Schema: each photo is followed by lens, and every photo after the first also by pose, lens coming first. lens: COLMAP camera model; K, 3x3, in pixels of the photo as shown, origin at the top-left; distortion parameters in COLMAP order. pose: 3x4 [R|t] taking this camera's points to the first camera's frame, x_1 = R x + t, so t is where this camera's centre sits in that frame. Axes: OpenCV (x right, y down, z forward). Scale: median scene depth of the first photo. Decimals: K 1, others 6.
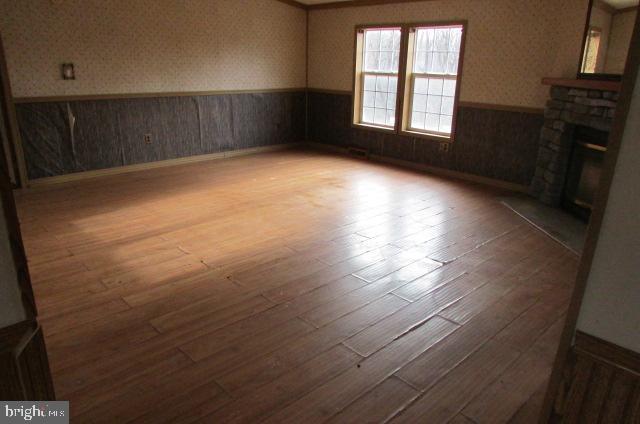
lens RADIAL K [[448.8, 0, 321.7], [0, 448.8, 208.3], [0, 0, 1]] dist [-0.036889, 0.001296]
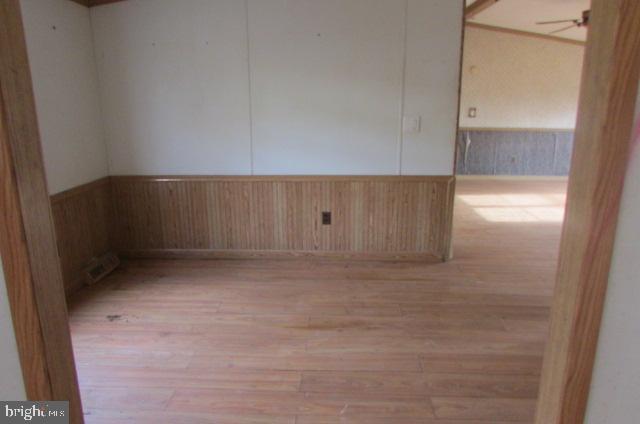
lens RADIAL K [[448.8, 0, 322.0], [0, 448.8, 211.8], [0, 0, 1]] dist [-0.036889, 0.001296]
pose [[0.687855, 0.159761, -0.708048, 0.250401], [-0.215050, 0.976536, 0.011424, 0.137980], [0.693260, 0.144408, 0.706072, -0.459616]]
